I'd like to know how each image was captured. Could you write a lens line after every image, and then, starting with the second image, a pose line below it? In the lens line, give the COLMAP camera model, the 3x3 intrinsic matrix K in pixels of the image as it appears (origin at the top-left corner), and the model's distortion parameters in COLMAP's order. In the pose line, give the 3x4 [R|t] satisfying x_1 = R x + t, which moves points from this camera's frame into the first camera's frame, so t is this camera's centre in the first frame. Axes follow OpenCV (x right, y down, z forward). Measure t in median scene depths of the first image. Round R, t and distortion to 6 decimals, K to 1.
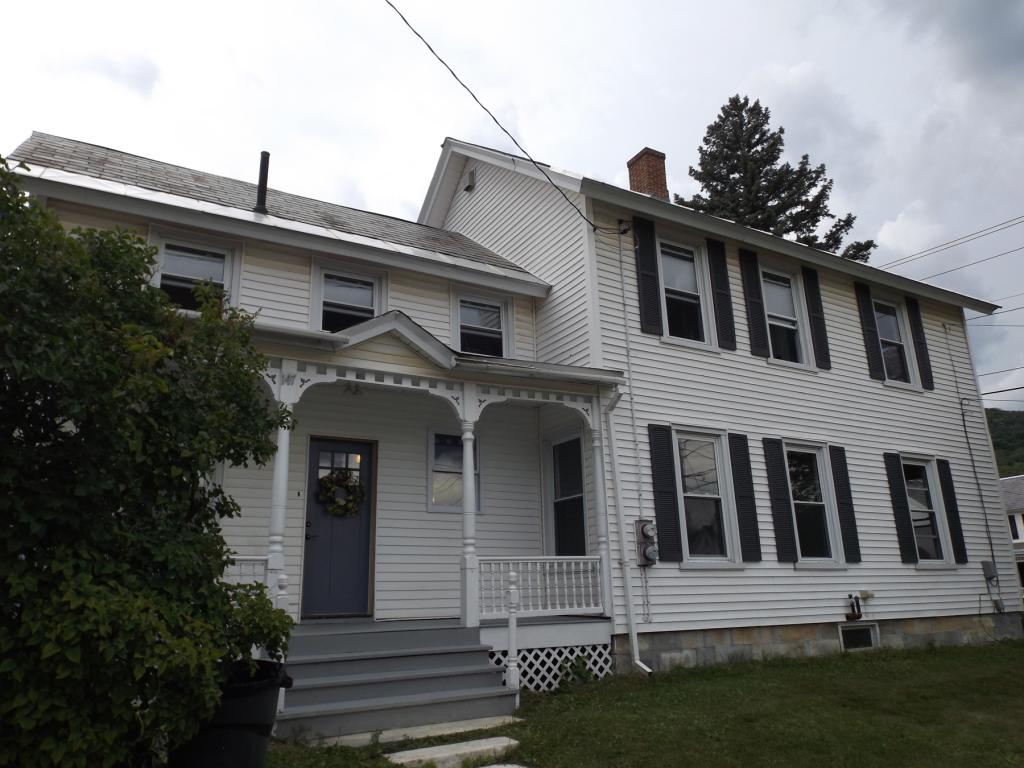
lens RADIAL K [[740.0, 0, 513.0], [0, 740.0, 381.5], [0, 0, 1]] dist [0.013748, -0.019275]
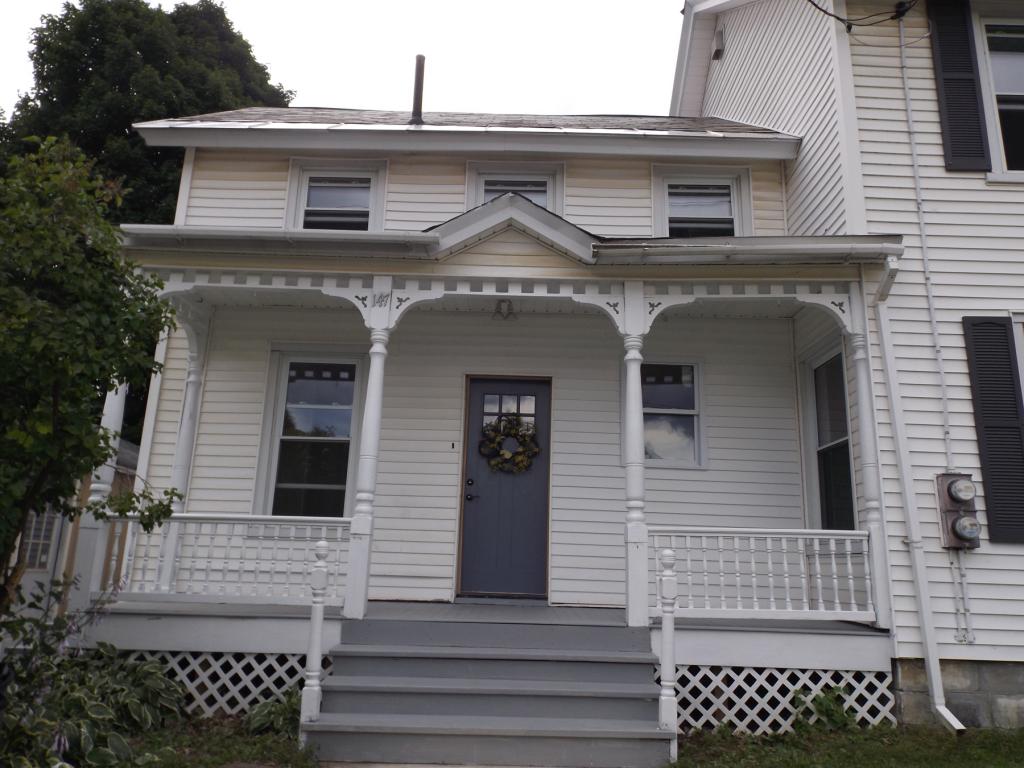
lens RADIAL K [[740.0, 0, 509.2], [0, 740.0, 387.3], [0, 0, 1]] dist [0.013748, -0.019275]
pose [[0.860626, -0.070283, -0.504363, 0.179186], [0.091797, 0.995617, 0.017899, 0.075318], [0.500895, -0.061703, 0.863306, 0.312342]]
